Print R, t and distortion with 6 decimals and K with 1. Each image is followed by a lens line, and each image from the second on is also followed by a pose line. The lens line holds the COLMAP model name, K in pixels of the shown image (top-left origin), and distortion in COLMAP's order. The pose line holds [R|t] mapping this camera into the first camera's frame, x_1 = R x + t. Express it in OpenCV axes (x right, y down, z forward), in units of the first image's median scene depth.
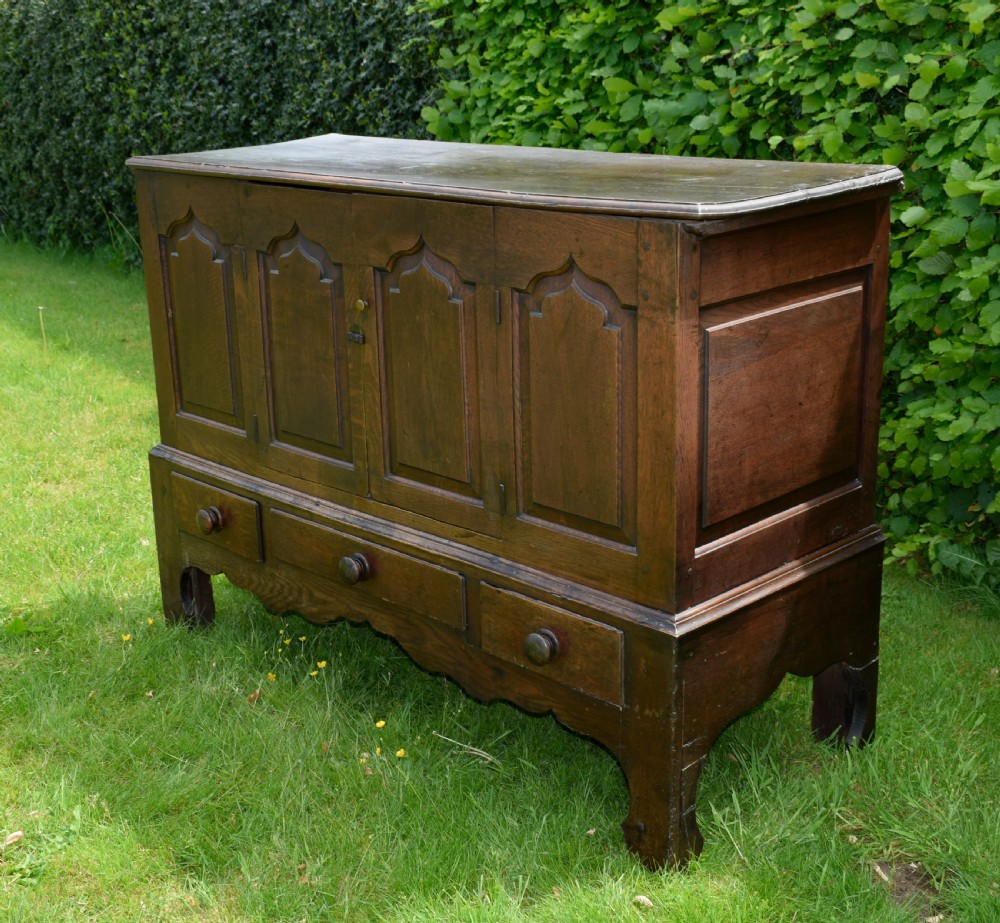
lens RADIAL K [[1505.0, 0, 461.7], [0, 1505.0, 465.4], [0, 0, 1]] dist [-0.019251, 0.032020]
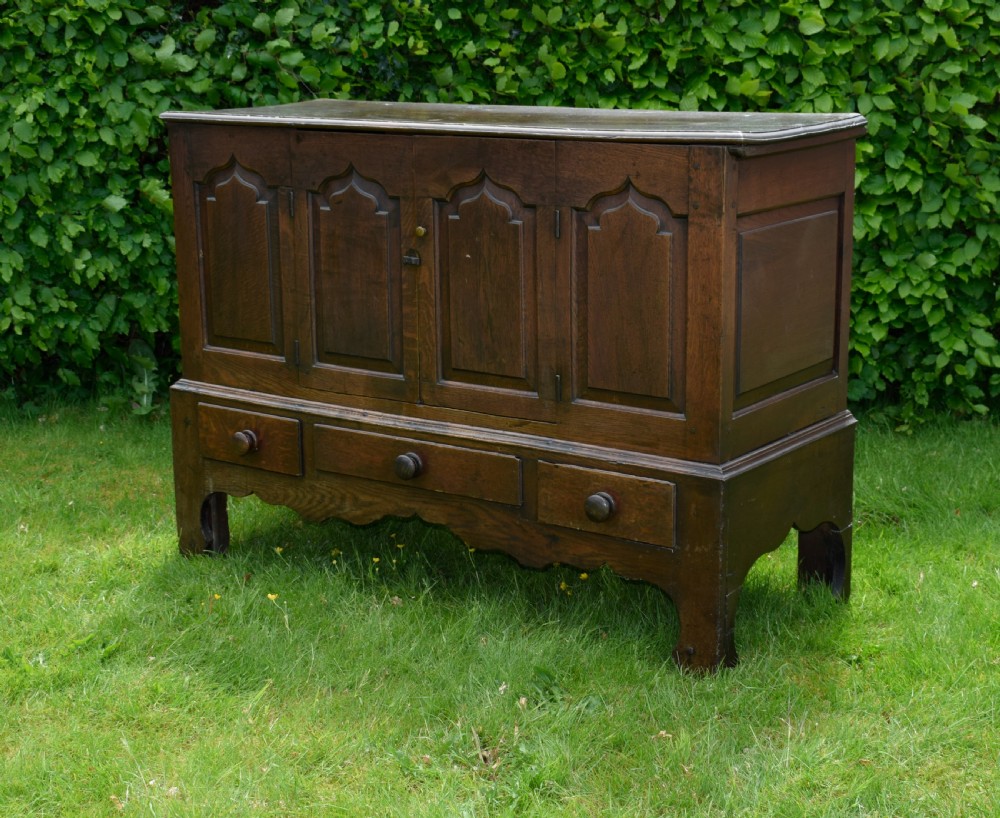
lens RADIAL K [[1781.7, 0, 523.8], [0, 1781.7, 421.4], [0, 0, 1]] dist [-0.013324, -0.001335]
pose [[0.979489, -0.023495, 0.200124, -0.260894], [0.037263, 0.997169, -0.065307, 0.129485], [-0.198023, 0.071425, 0.977592, -0.341538]]
